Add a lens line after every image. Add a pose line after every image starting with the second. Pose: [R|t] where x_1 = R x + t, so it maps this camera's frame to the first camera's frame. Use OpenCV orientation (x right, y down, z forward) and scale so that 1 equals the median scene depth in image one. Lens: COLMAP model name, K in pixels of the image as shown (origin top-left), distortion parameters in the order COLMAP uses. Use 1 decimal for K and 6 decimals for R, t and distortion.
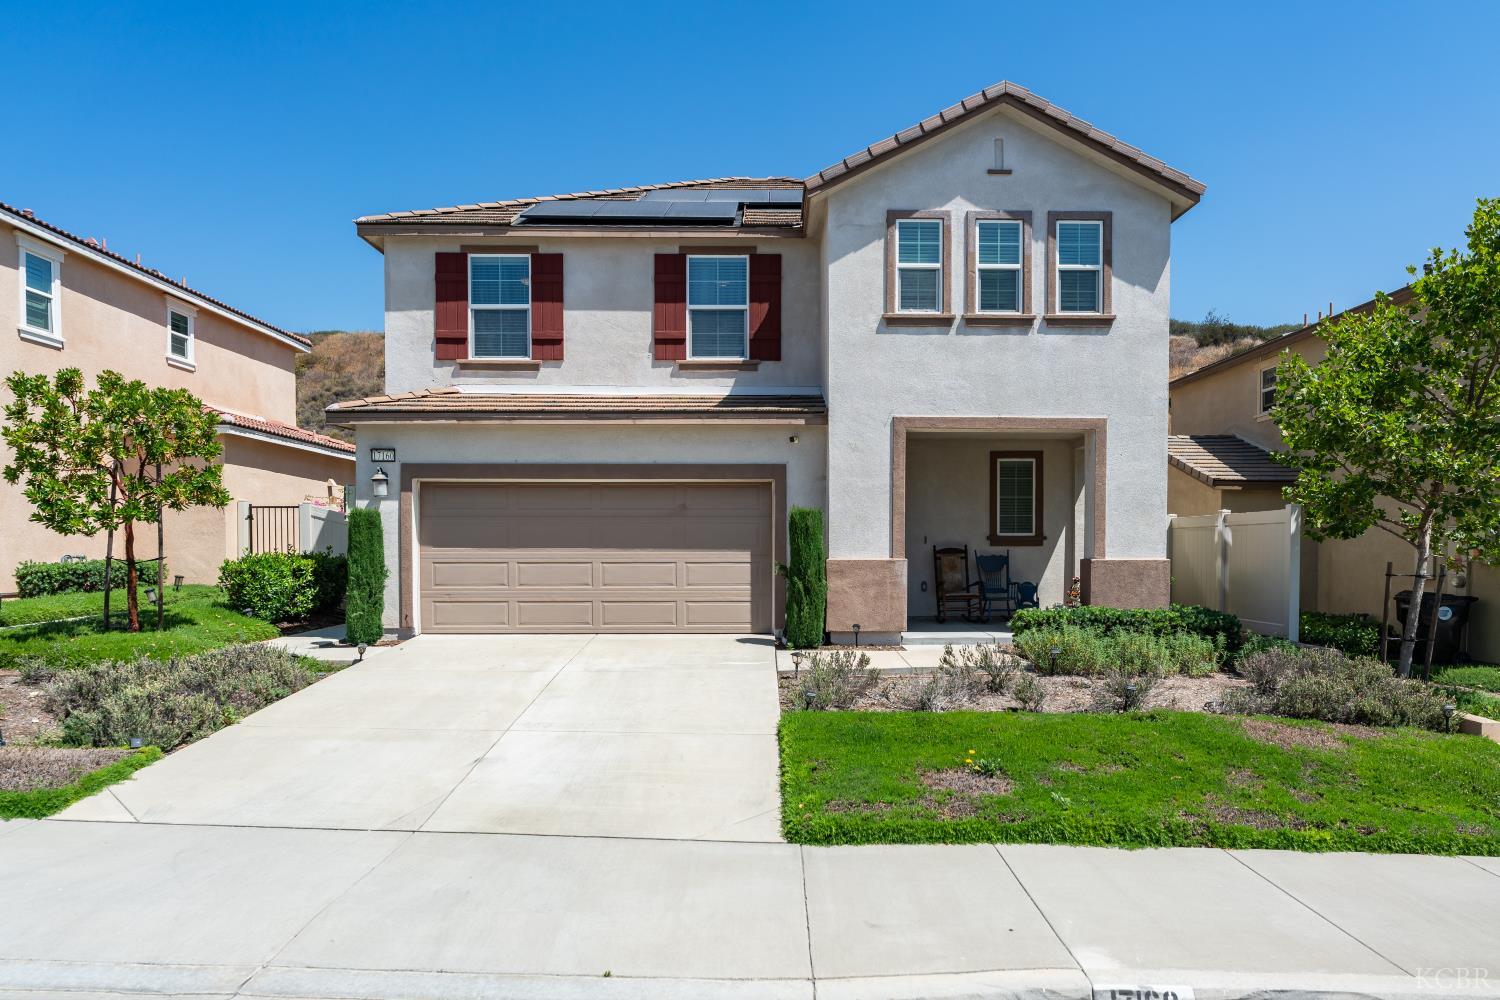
lens RADIAL K [[946.3, 0, 778.8], [0, 946.3, 575.4], [0, 0, 1]] dist [-0.003730, 0.001282]
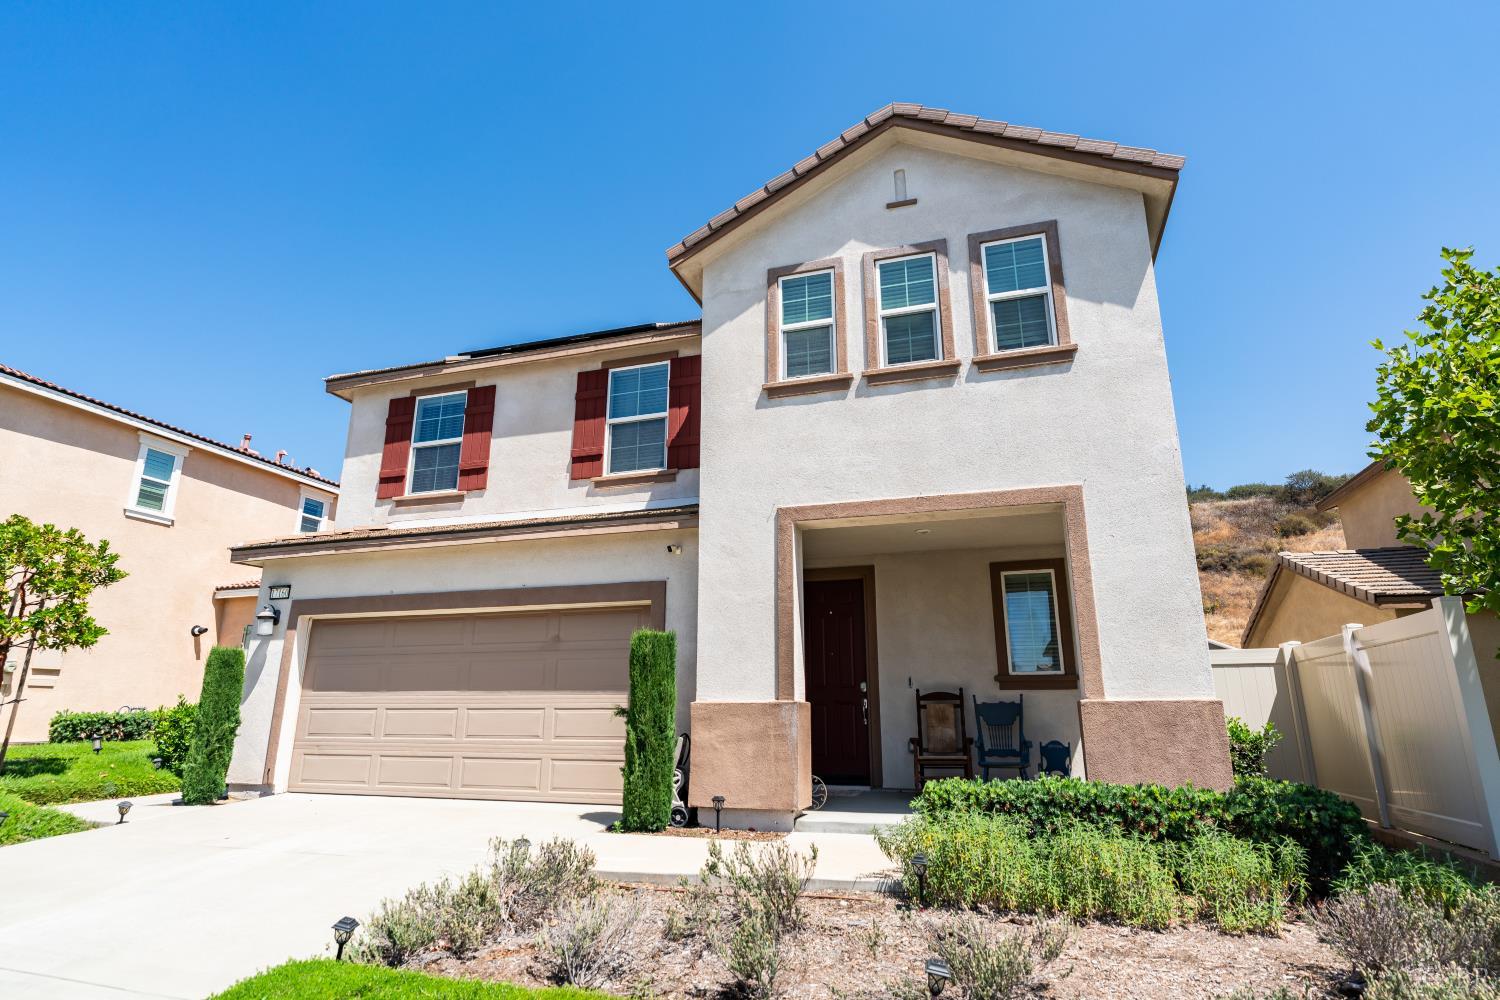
lens RADIAL K [[802.2, 0, 750.0], [0, 802.2, 500.0], [0, 0, 1]] dist [-0.005269, 0.004206]
pose [[0.944771, -0.084133, -0.316747, 0.302467], [-0.011939, 0.957011, -0.289807, 0.013041], [0.327513, 0.277583, 0.903152, 0.406779]]
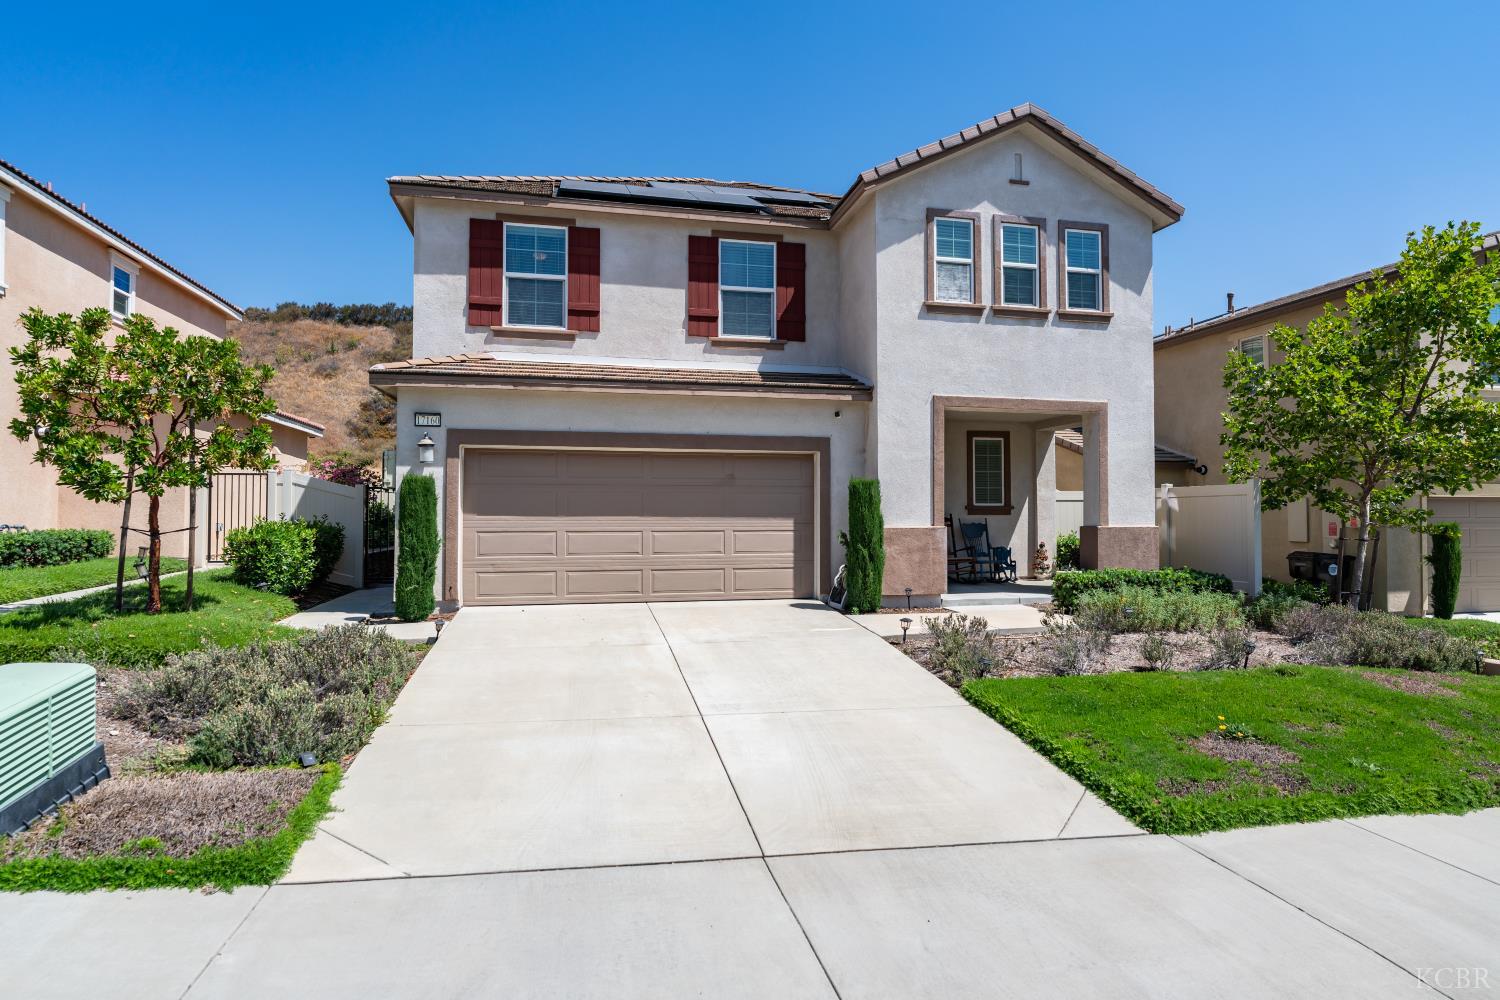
lens RADIAL K [[802.2, 0, 750.0], [0, 802.2, 500.0], [0, 0, 1]] dist [-0.005269, 0.004206]
pose [[0.979516, 0.003830, 0.201330, -0.267805], [0.006259, 0.998757, -0.049450, -0.003762], [-0.201270, 0.049697, 0.978274, 0.147814]]
